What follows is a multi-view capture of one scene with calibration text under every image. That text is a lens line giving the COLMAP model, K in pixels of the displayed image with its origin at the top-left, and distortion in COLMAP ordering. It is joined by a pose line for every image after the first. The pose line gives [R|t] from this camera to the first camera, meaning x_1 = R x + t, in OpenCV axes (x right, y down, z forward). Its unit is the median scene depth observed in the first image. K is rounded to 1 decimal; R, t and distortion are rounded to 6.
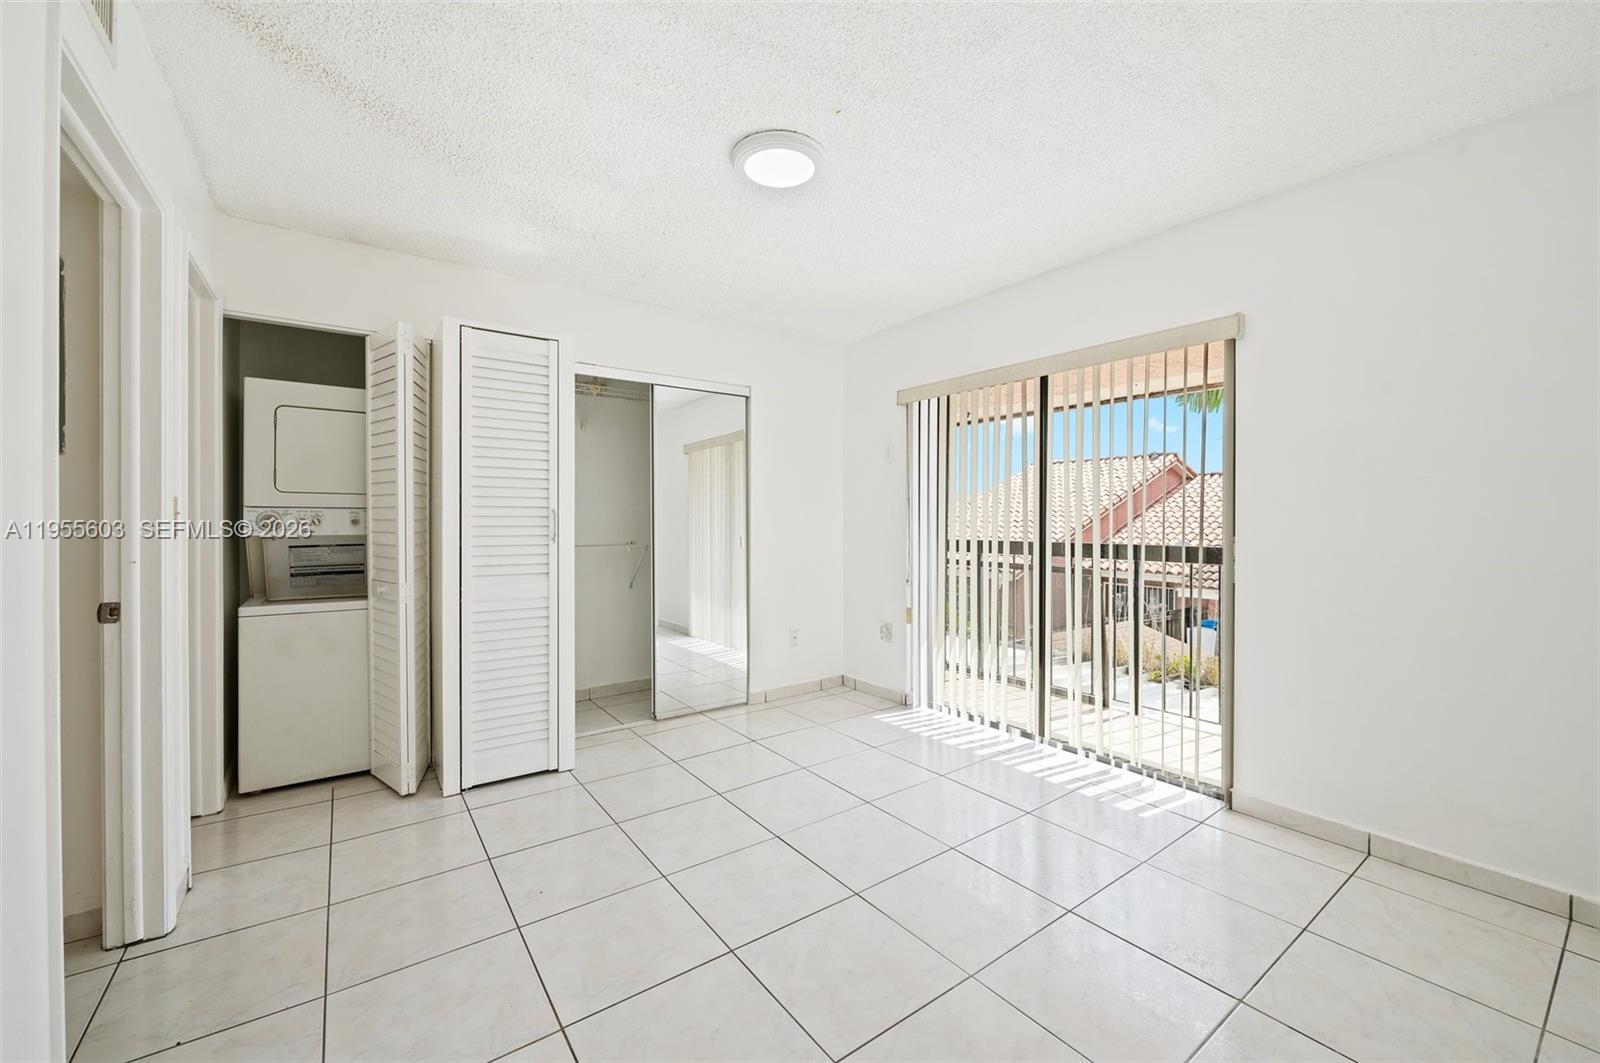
lens RADIAL K [[642.9, 0, 803.1], [0, 642.9, 523.8], [0, 0, 1]] dist [-0.000777, -0.000149]
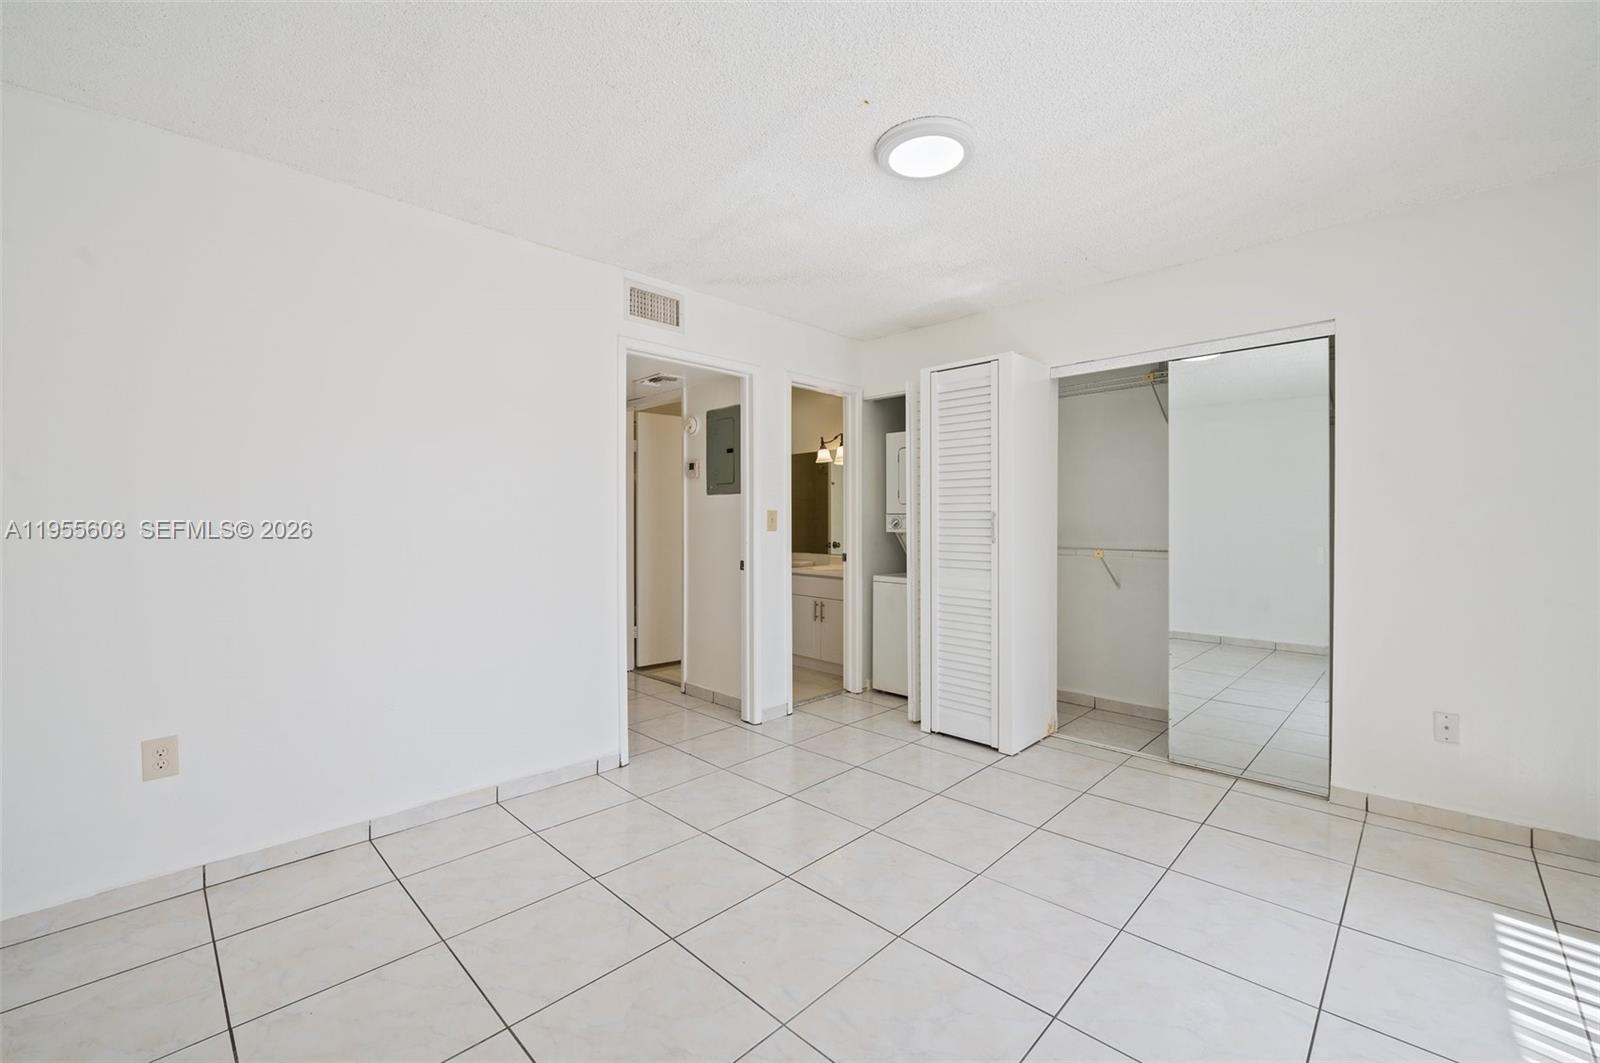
lens RADIAL K [[642.9, 0, 803.1], [0, 642.9, 523.8], [0, 0, 1]] dist [-0.000777, -0.000149]
pose [[0.175916, 0.003192, -0.984400, 0.570628], [-0.004695, 0.999986, 0.002403, -0.004066], [0.984394, 0.004199, 0.175929, 0.424991]]
